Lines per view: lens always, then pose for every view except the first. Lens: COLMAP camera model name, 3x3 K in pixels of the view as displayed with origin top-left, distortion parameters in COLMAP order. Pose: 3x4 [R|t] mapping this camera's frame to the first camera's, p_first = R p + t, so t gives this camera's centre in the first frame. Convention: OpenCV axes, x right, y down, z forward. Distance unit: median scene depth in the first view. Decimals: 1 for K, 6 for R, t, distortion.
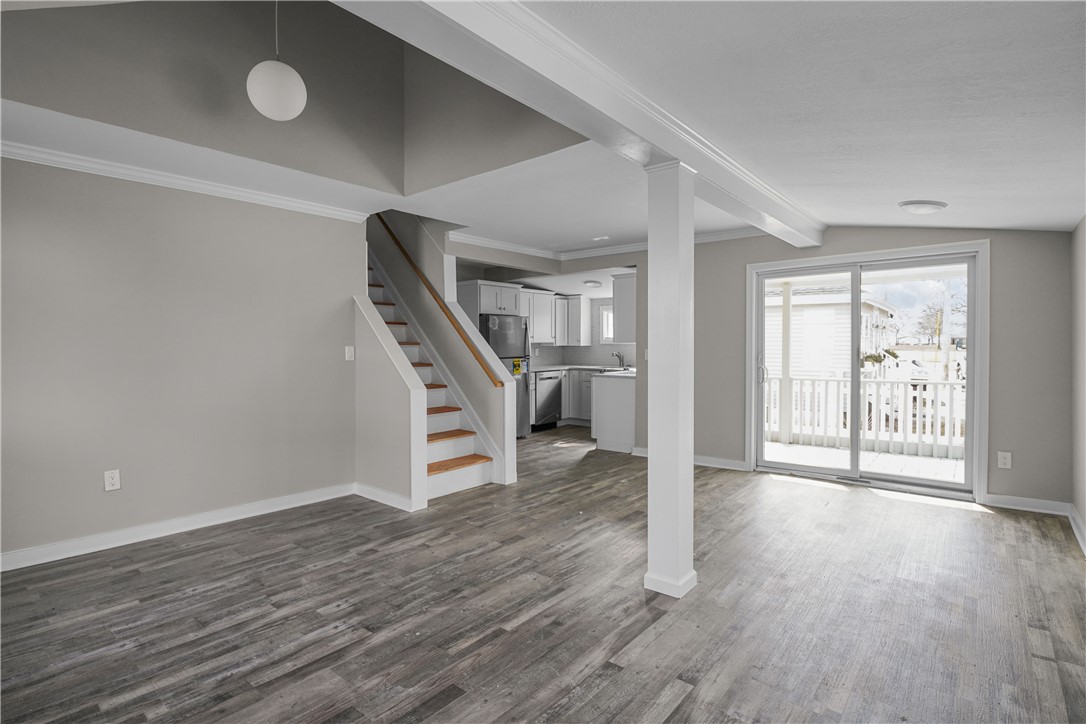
lens RADIAL K [[527.3, 0, 543.0], [0, 527.3, 362.0], [0, 0, 1]] dist [-0.018233, -0.000415]
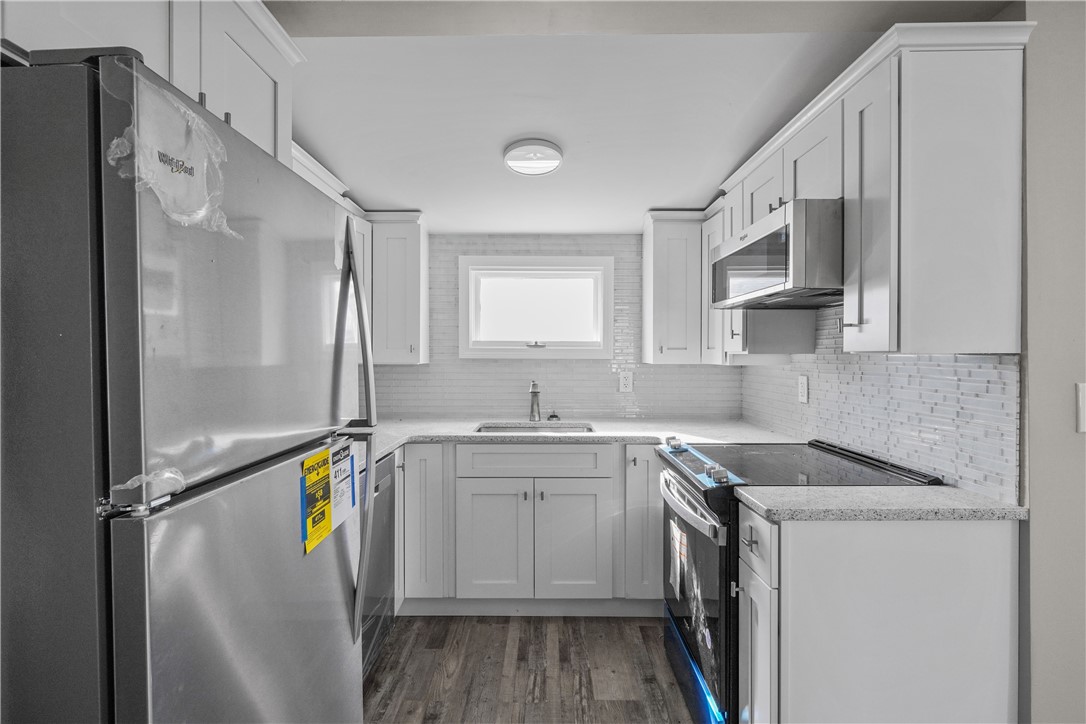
lens RADIAL K [[527.3, 0, 543.0], [0, 527.3, 362.0], [0, 0, 1]] dist [-0.018233, -0.000415]
pose [[0.766019, -0.009103, 0.642753, -0.082831], [0.020787, 0.999728, -0.010614, -0.026777], [-0.642482, 0.021491, 0.766000, 0.694506]]
